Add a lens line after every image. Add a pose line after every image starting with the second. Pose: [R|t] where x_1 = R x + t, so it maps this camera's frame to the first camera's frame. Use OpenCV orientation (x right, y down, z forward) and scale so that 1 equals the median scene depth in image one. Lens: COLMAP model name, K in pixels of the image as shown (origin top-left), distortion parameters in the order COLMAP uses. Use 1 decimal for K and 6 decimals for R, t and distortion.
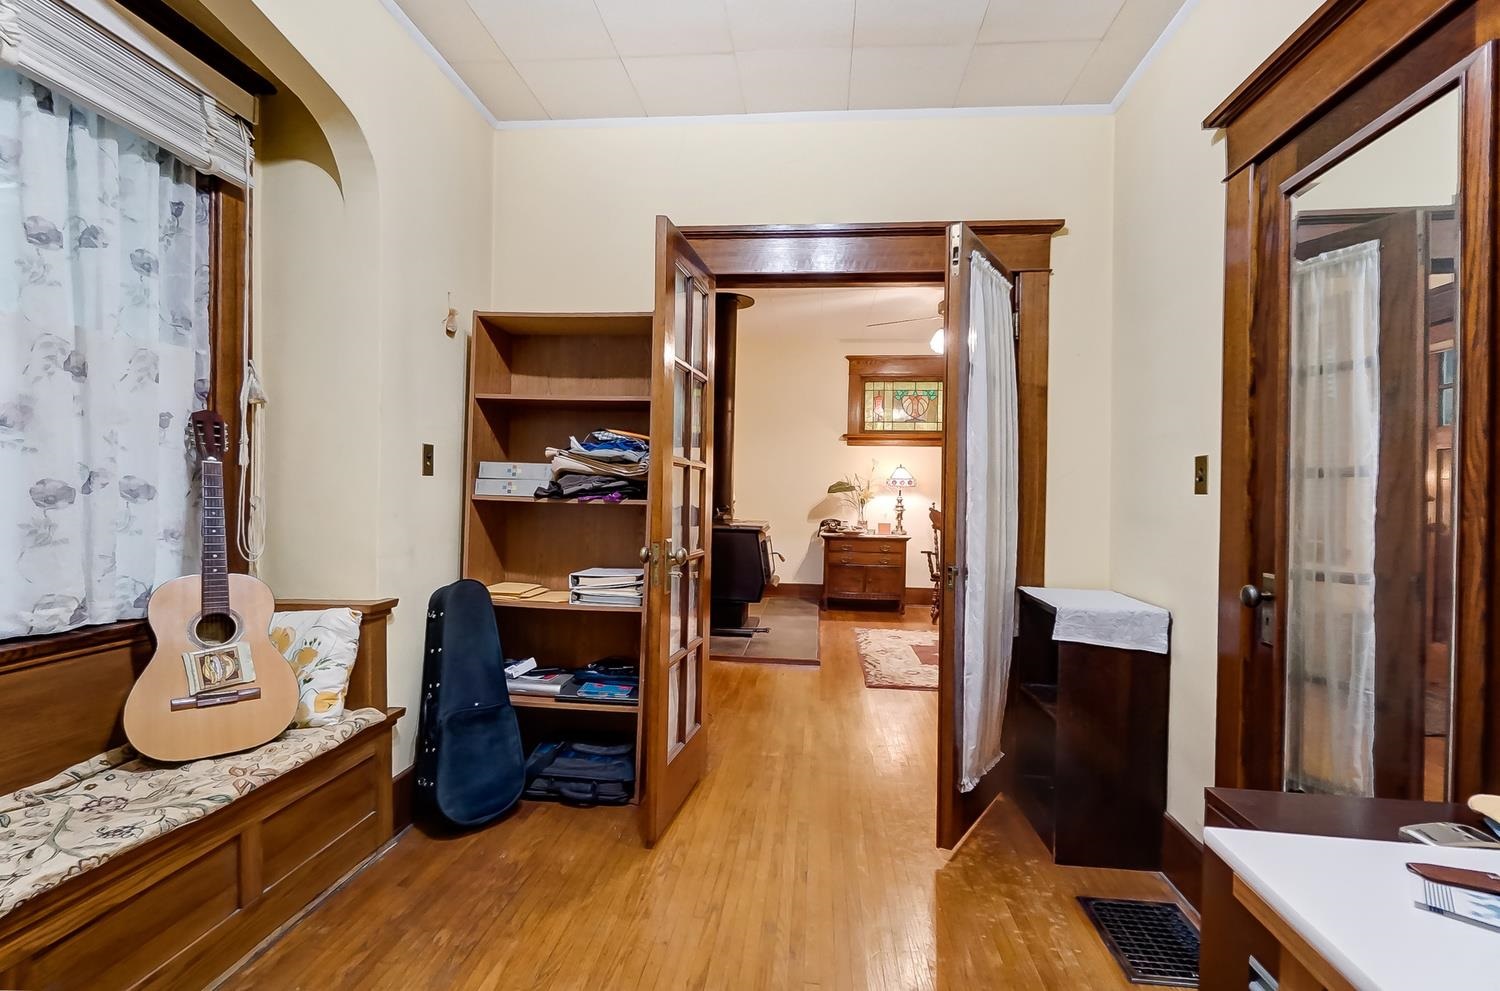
lens RADIAL K [[681.1, 0, 750.0], [0, 681.1, 495.5], [0, 0, 1]] dist [-0.032943, 0.000265]
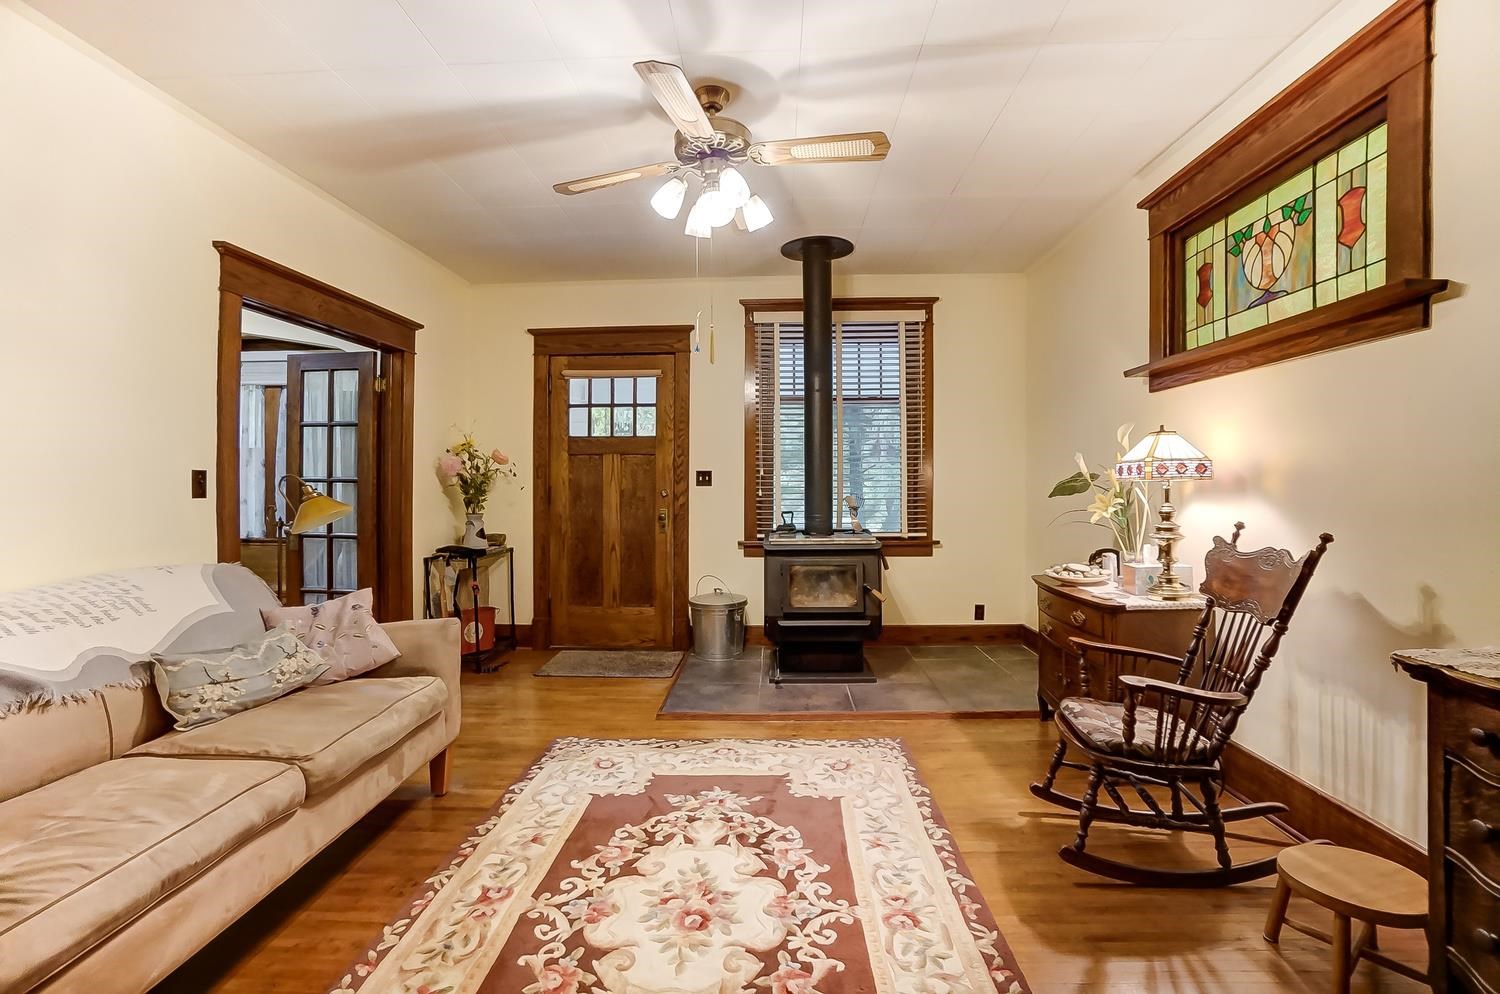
lens RADIAL K [[671.0, 0, 749.9], [0, 671.0, 481.0], [0, 0, 1]] dist [-0.054170, 0.000014]
pose [[0.059677, -0.016035, -0.998089, 0.572102], [-0.000896, 0.999870, -0.016117, -0.005016], [0.998217, 0.001856, 0.059655, 0.698713]]
